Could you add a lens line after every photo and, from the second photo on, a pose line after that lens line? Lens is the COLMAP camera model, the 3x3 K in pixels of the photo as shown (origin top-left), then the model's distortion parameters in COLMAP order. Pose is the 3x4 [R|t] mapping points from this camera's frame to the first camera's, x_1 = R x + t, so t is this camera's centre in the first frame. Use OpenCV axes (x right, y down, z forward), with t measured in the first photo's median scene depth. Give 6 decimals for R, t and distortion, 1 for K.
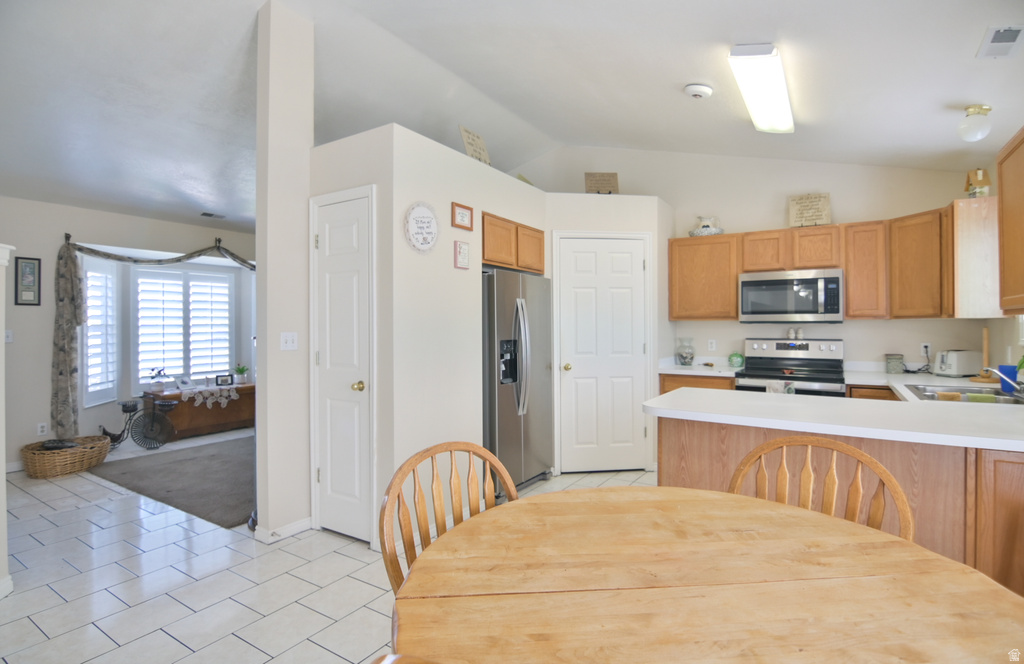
lens RADIAL K [[476.0, 0, 567.9], [0, 476.0, 321.8], [0, 0, 1]] dist [-0.012620, -0.002008]
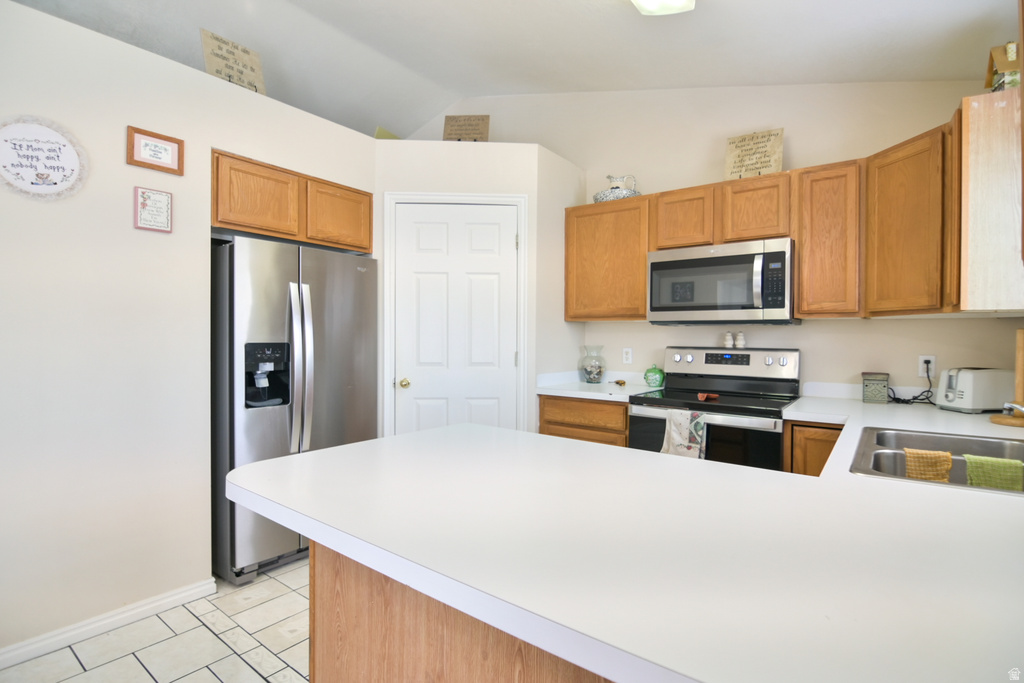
lens RADIAL K [[472.3, 0, 573.2], [0, 472.3, 342.1], [0, 0, 1]] dist [-0.001532, -0.010497]
pose [[0.996839, 0.010721, -0.078727, 0.271019], [-0.009385, 0.999806, 0.017323, 0.016230], [0.078898, -0.016529, 0.996746, 0.271836]]
